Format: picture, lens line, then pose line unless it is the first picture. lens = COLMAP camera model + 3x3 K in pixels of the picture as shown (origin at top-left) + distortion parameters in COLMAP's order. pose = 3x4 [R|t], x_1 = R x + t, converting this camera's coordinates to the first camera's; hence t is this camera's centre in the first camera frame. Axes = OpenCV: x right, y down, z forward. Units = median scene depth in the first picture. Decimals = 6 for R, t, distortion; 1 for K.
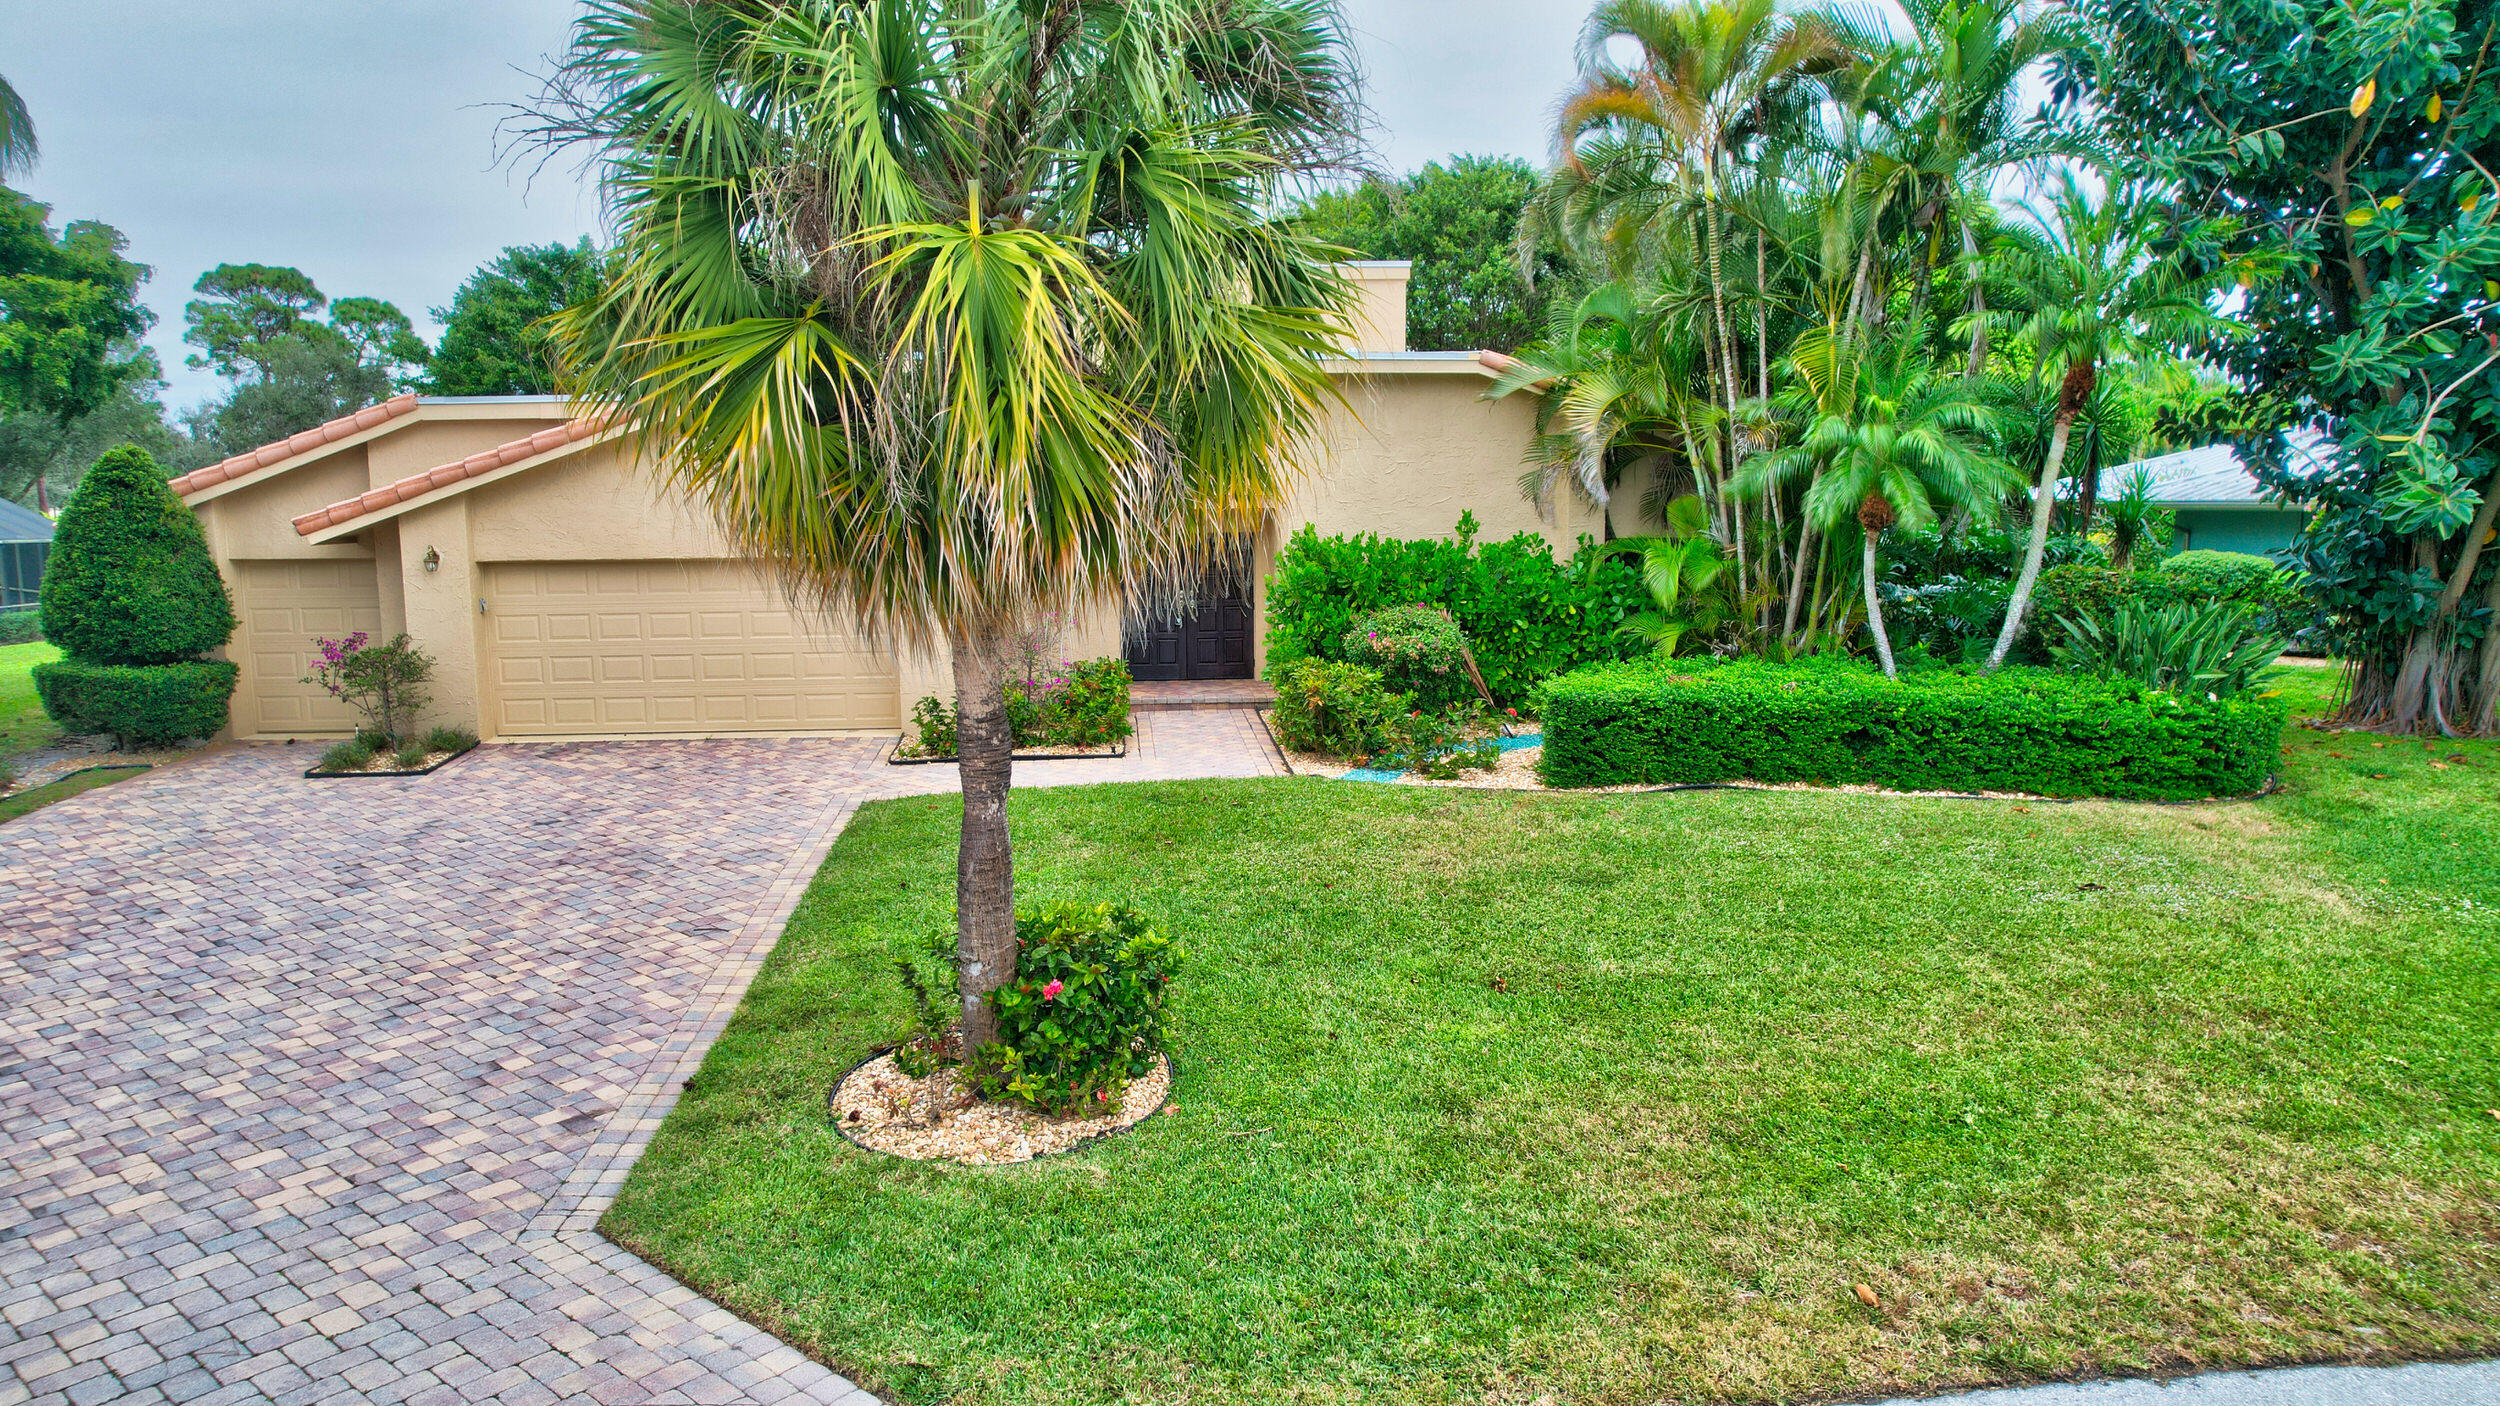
lens RADIAL K [[1620.7, 0, 1250.0], [0, 1620.7, 703.0], [0, 0, 1]] dist [-0.071769, 0.061882]
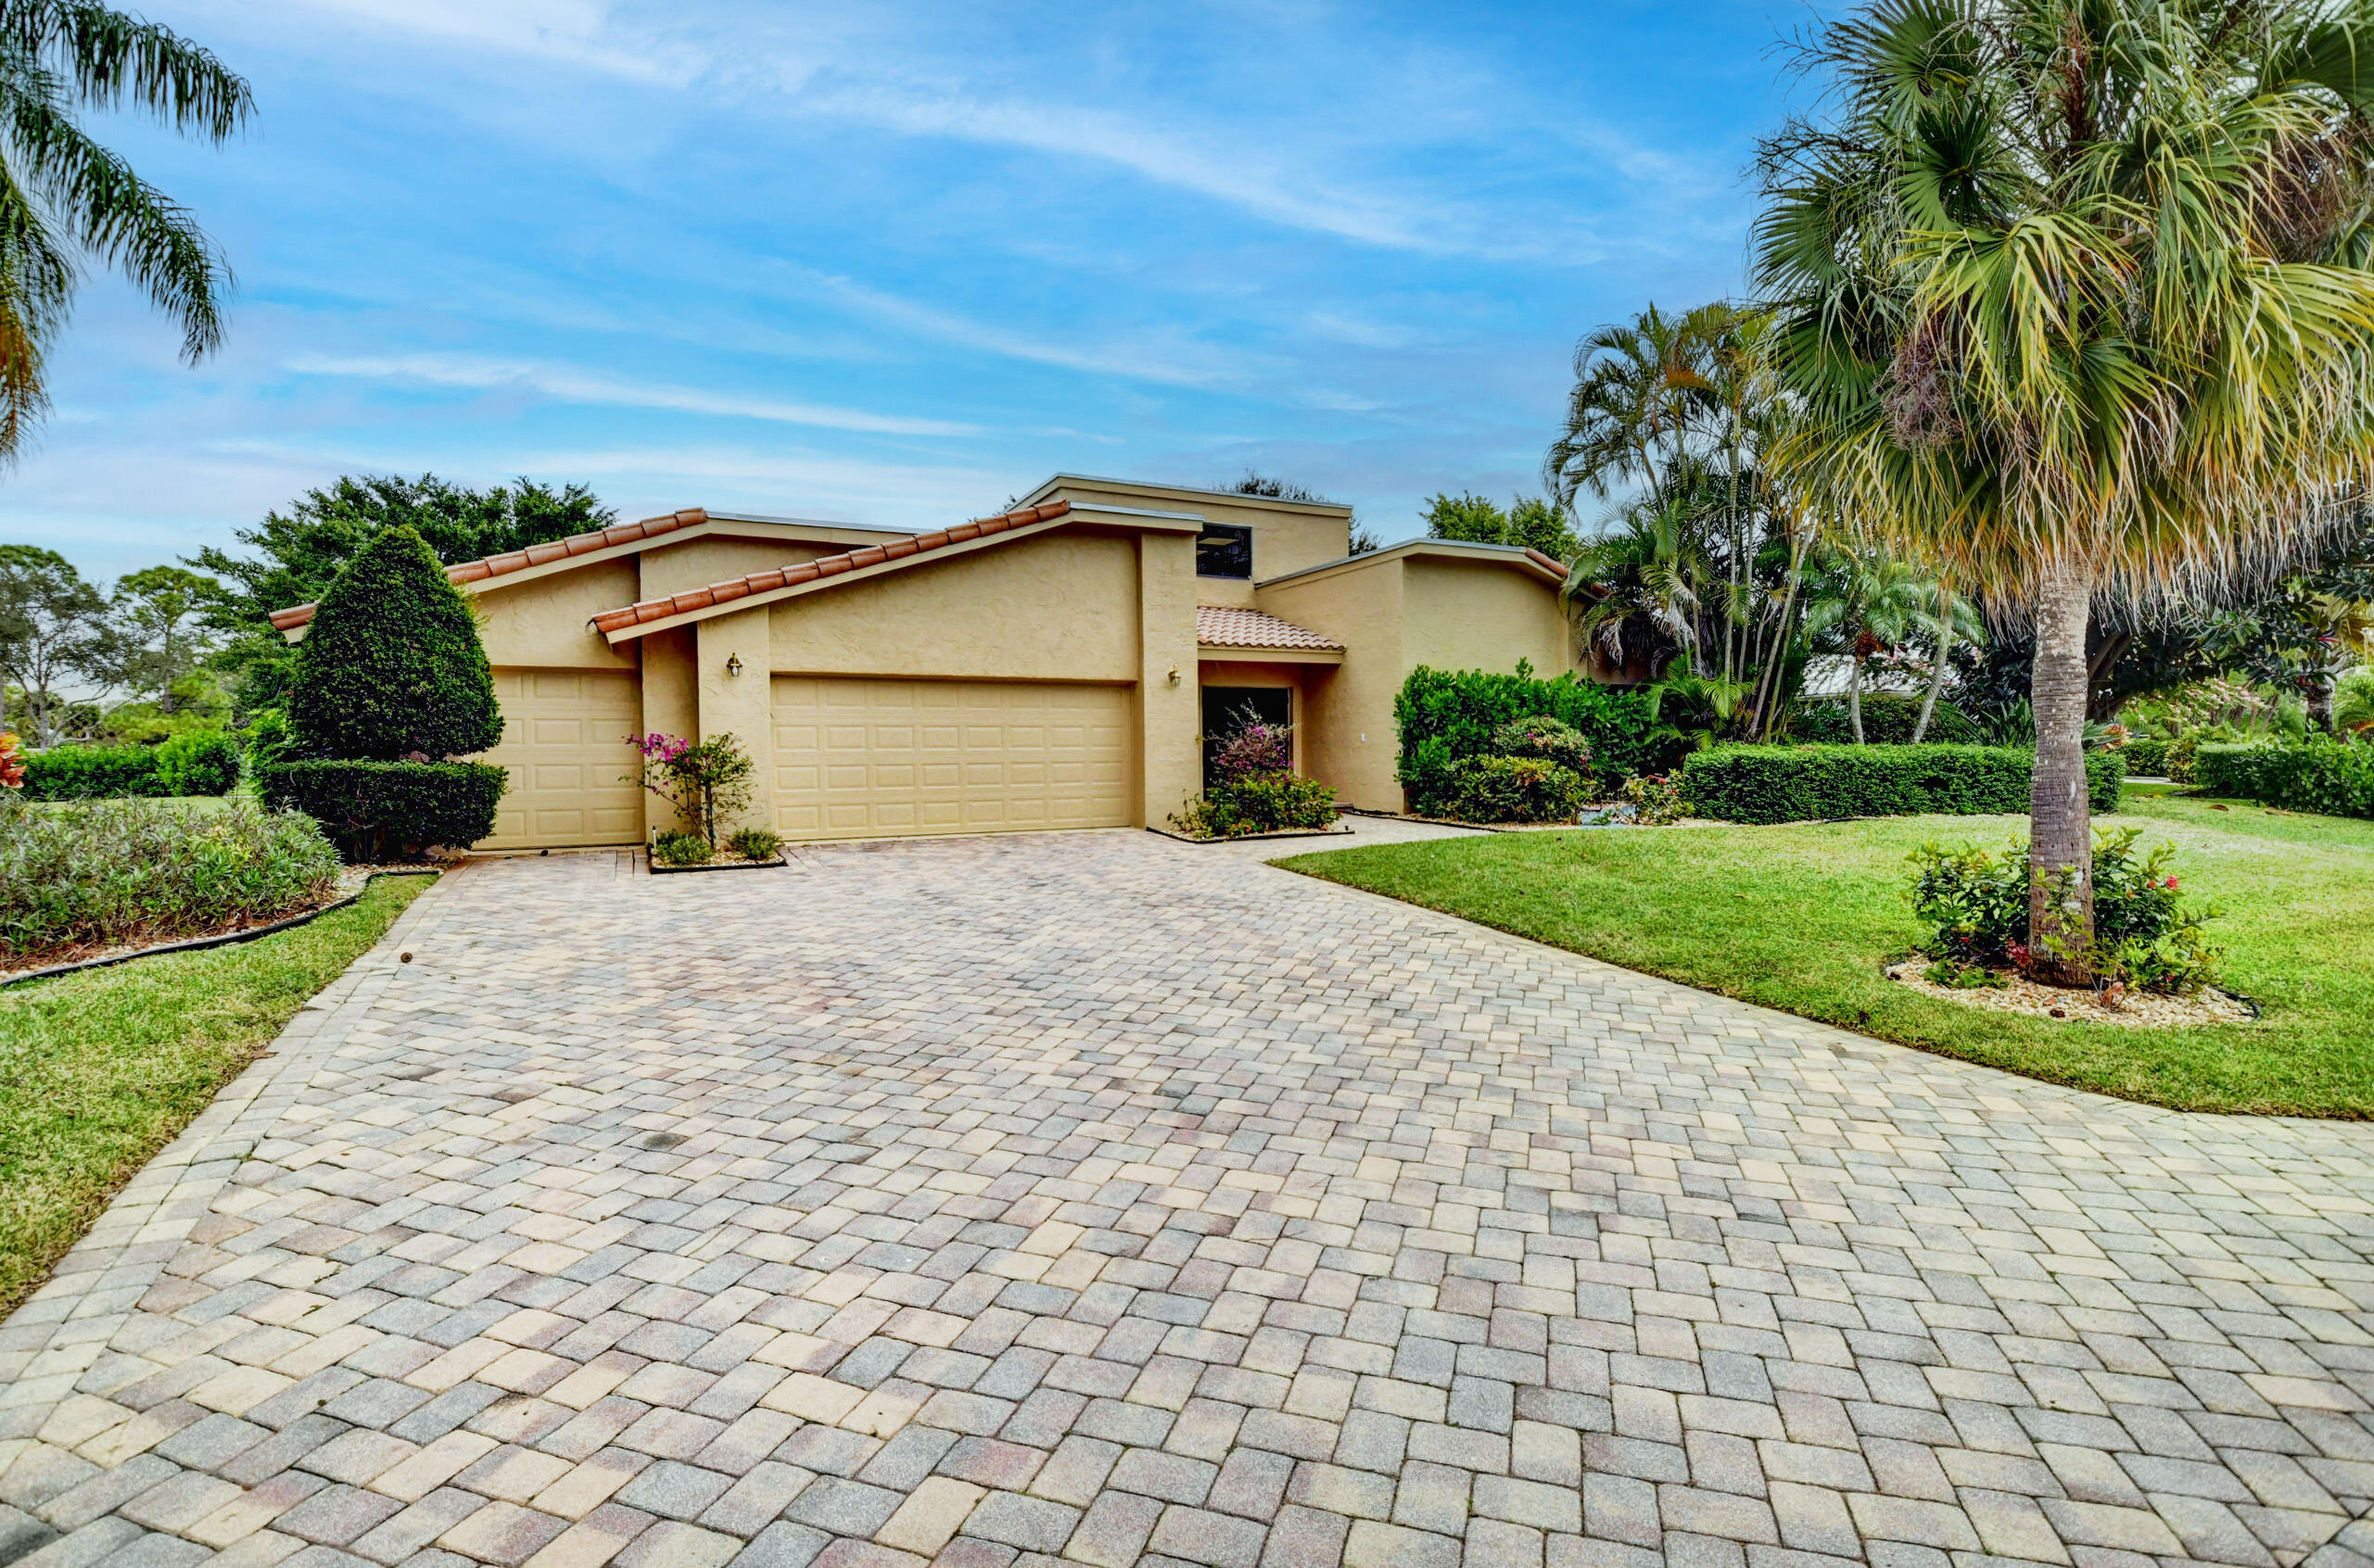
lens RADIAL K [[1111.6, 0, 1187.0], [0, 1111.6, 784.0], [0, 0, 1]] dist [-0.003166, -0.000408]
pose [[0.928691, -0.011061, 0.370689, -0.513164], [0.051196, 0.993809, -0.098608, 0.071836], [-0.367303, 0.110554, 0.923508, 0.247217]]
